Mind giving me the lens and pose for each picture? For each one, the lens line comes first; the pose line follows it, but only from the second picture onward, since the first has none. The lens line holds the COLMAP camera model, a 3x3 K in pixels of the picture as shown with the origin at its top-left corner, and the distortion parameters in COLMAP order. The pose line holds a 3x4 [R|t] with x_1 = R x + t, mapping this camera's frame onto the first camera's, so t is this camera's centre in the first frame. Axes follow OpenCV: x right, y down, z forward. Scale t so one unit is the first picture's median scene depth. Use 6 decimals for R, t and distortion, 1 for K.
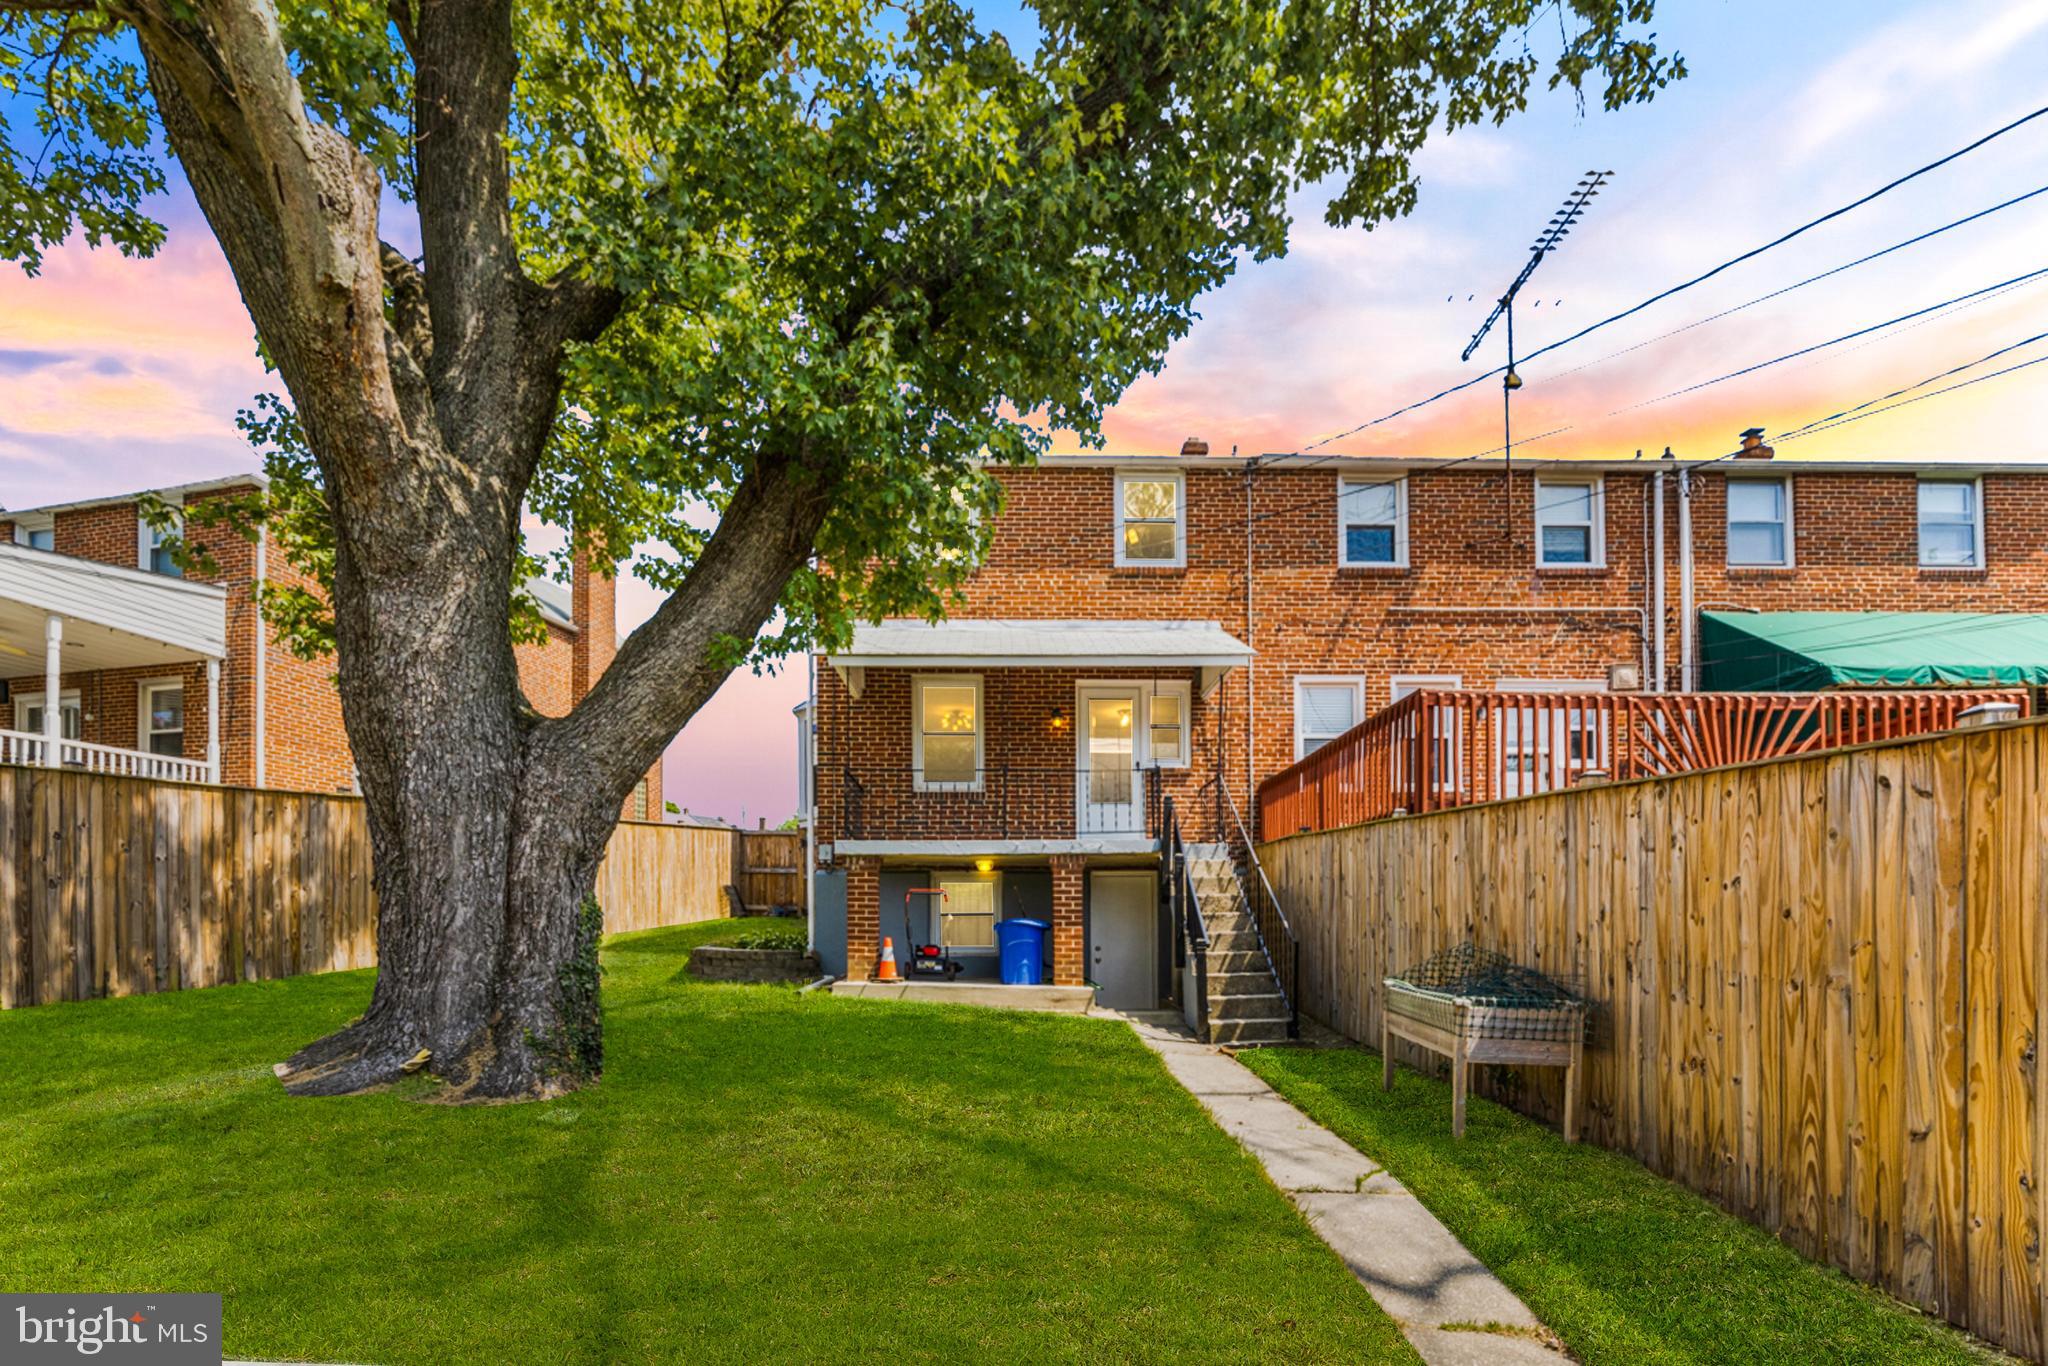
lens RADIAL K [[851.3, 0, 1024.6], [0, 851.3, 691.2], [0, 0, 1]] dist [-0.000752, 0.000218]
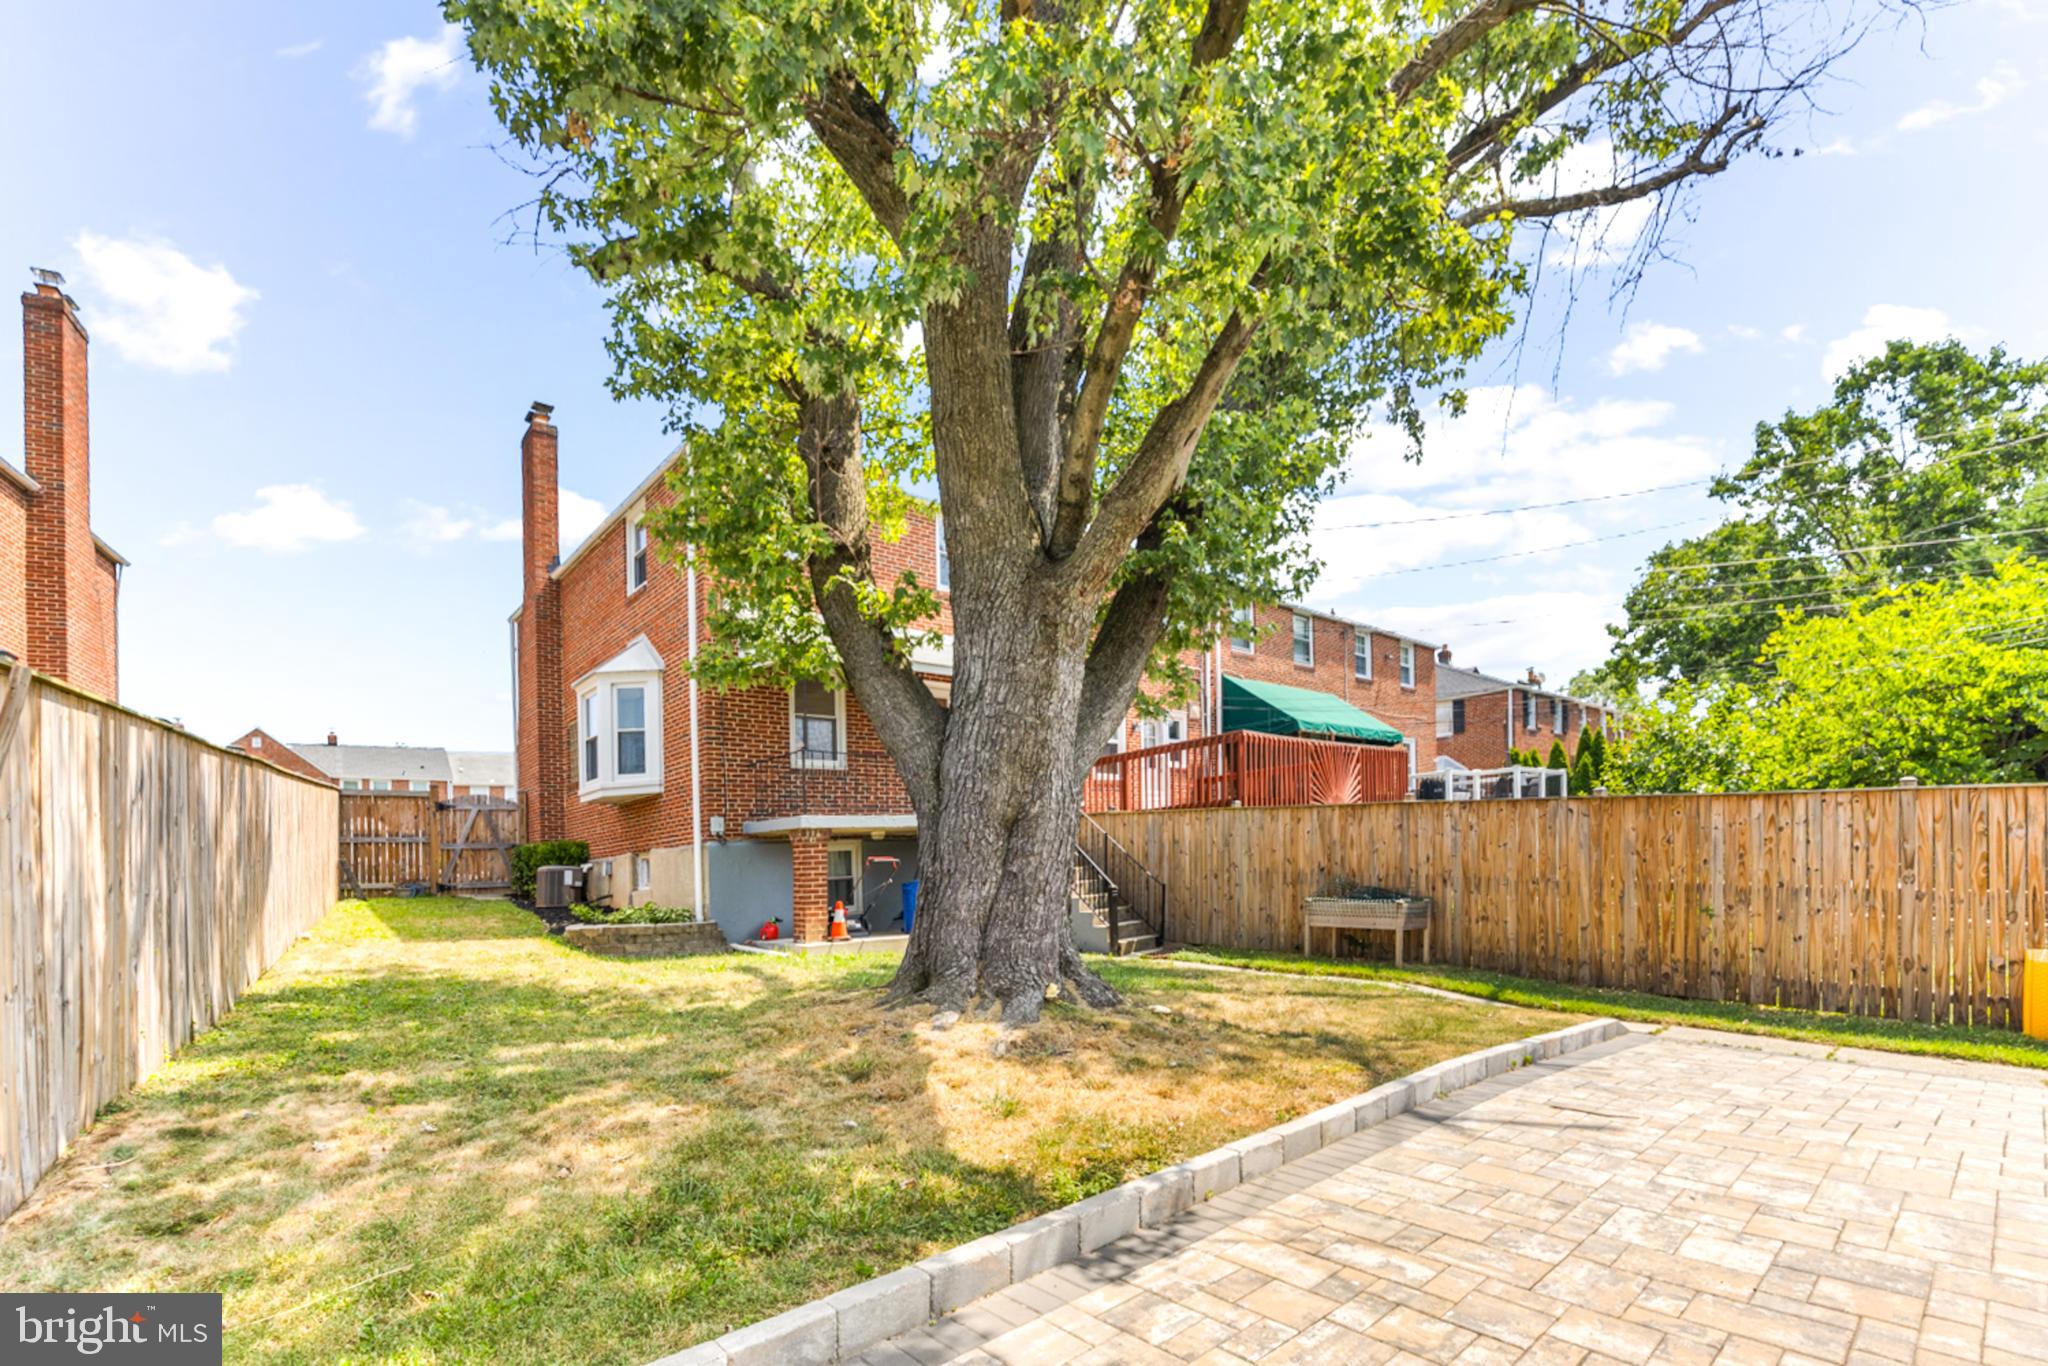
lens RADIAL K [[827.4, 0, 1024.0], [0, 827.4, 683.0], [0, 0, 1]] dist [-0.002016, 0.000183]
pose [[0.776392, 0.105985, 0.621275, -0.572443], [-0.123225, 0.992261, -0.015282, -0.009574], [-0.618087, -0.064692, 0.783443, 0.002648]]
